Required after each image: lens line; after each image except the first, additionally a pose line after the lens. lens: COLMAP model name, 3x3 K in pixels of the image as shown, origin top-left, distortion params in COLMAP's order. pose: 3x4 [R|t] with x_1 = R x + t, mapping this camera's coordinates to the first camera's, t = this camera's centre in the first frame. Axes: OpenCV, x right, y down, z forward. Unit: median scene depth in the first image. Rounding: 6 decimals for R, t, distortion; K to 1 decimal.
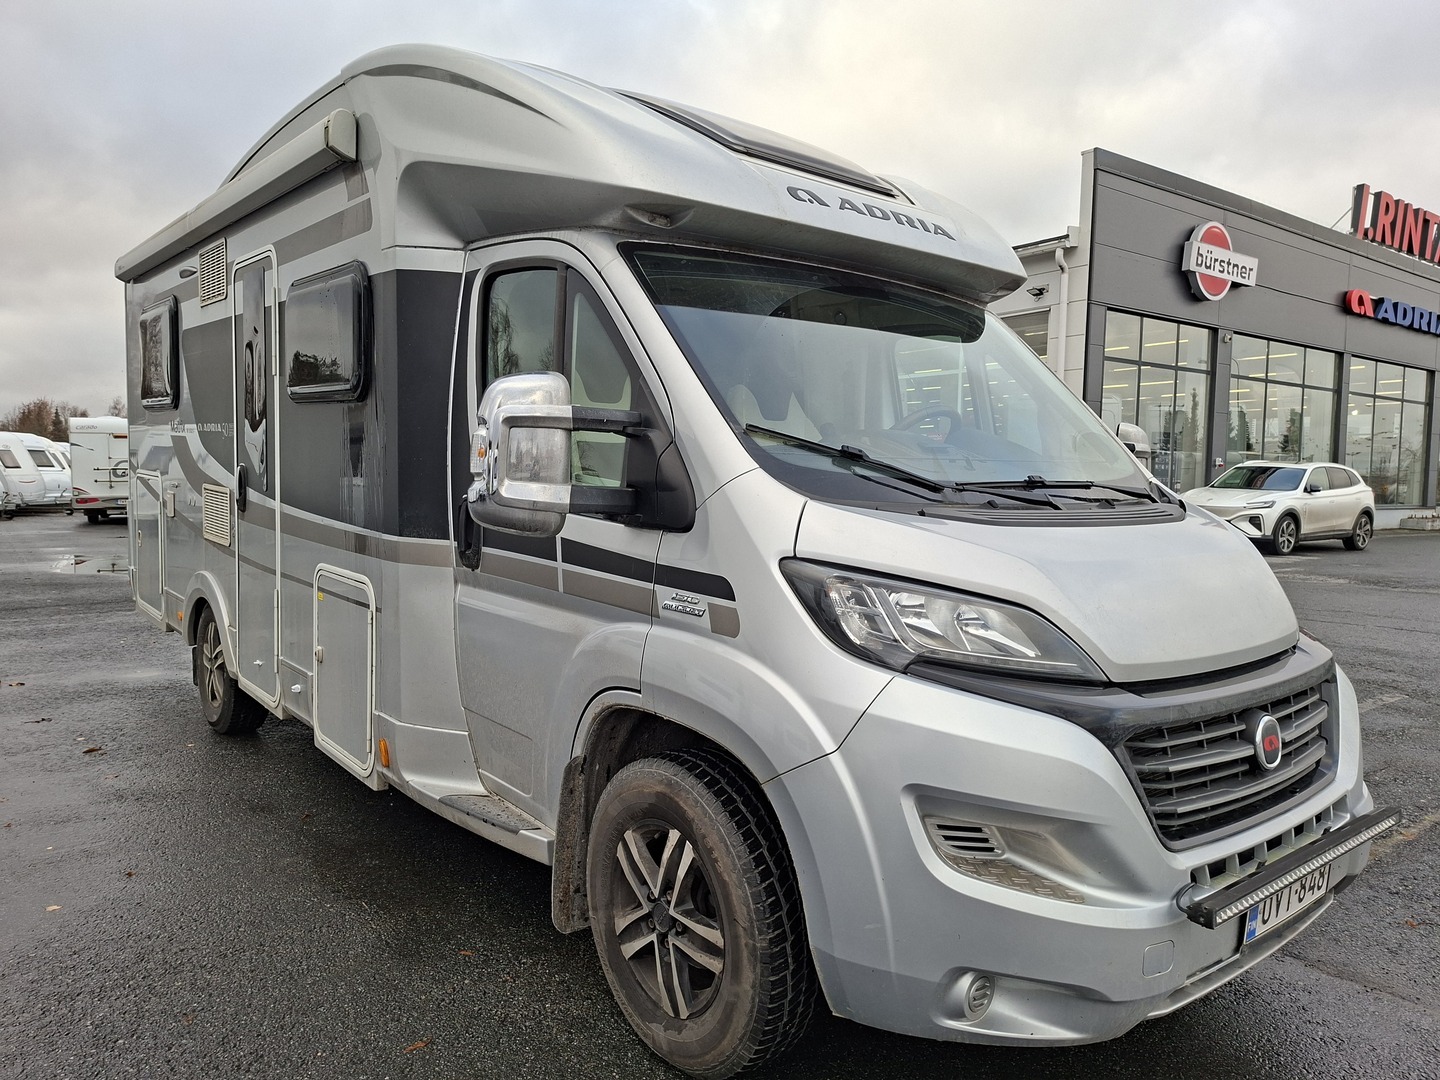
lens RADIAL K [[1089.2, 0, 719.2], [0, 1089.2, 536.8], [0, 0, 1]] dist [0.033679, -0.030072]
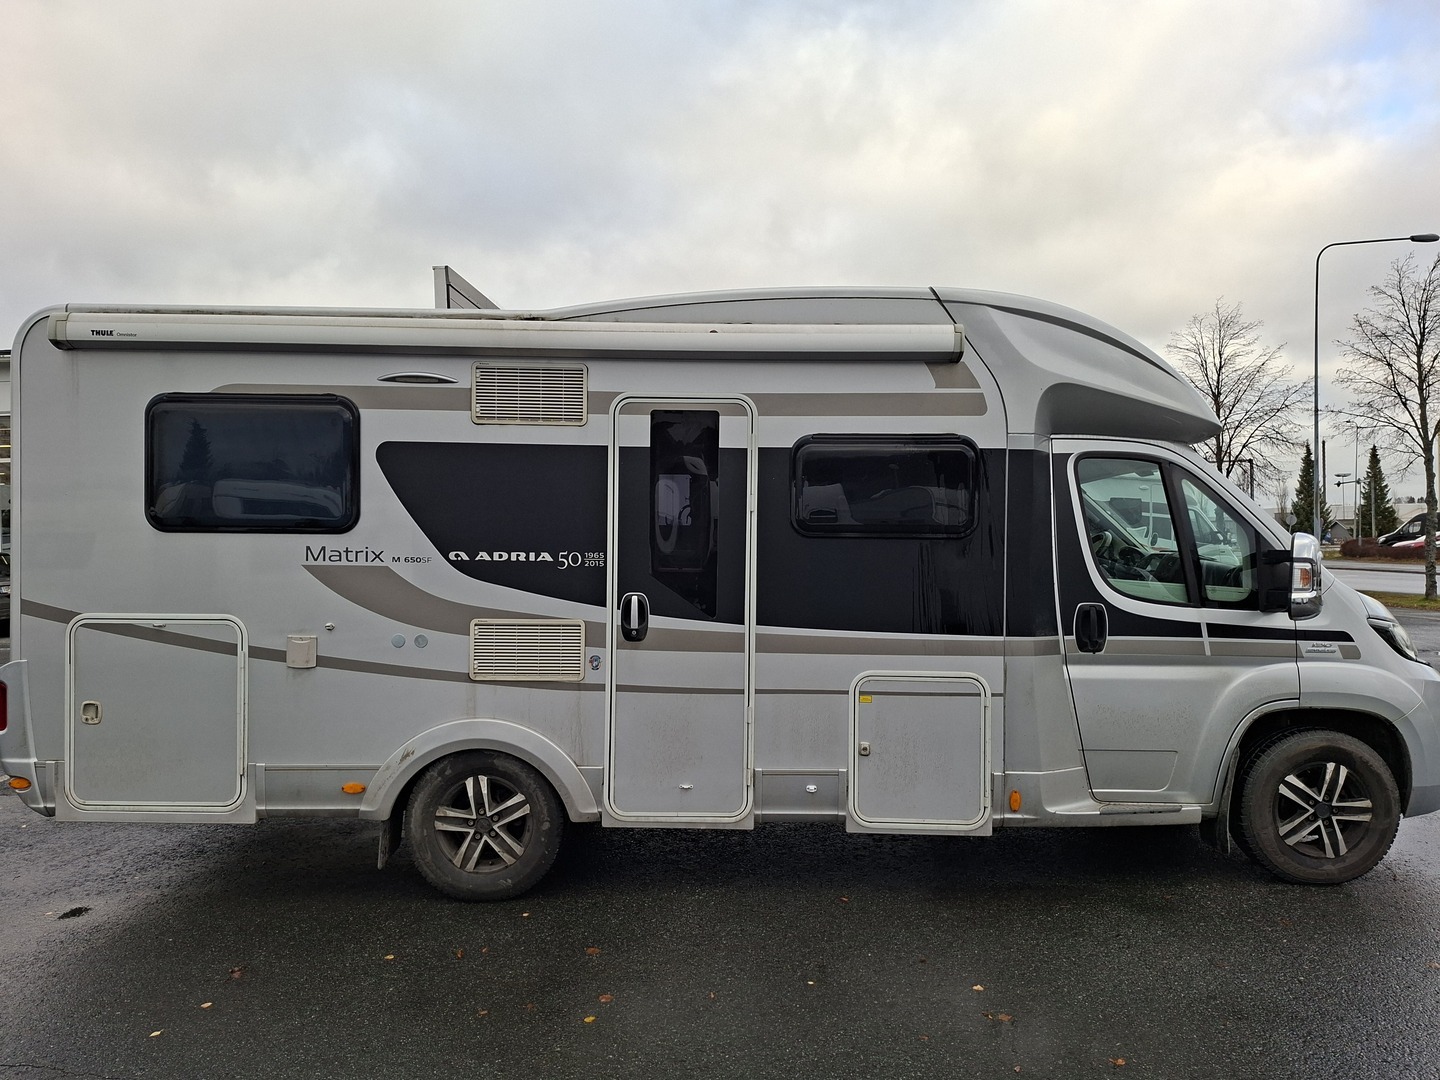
lens RADIAL K [[1089.2, 0, 713.9], [0, 1089.2, 537.6], [0, 0, 1]] dist [0.033679, -0.030072]
pose [[0.589929, -0.027548, 0.806985, -2.245453], [0.071537, 0.997271, -0.018252, -0.177879], [-0.804280, 0.068497, 0.590290, 0.679577]]
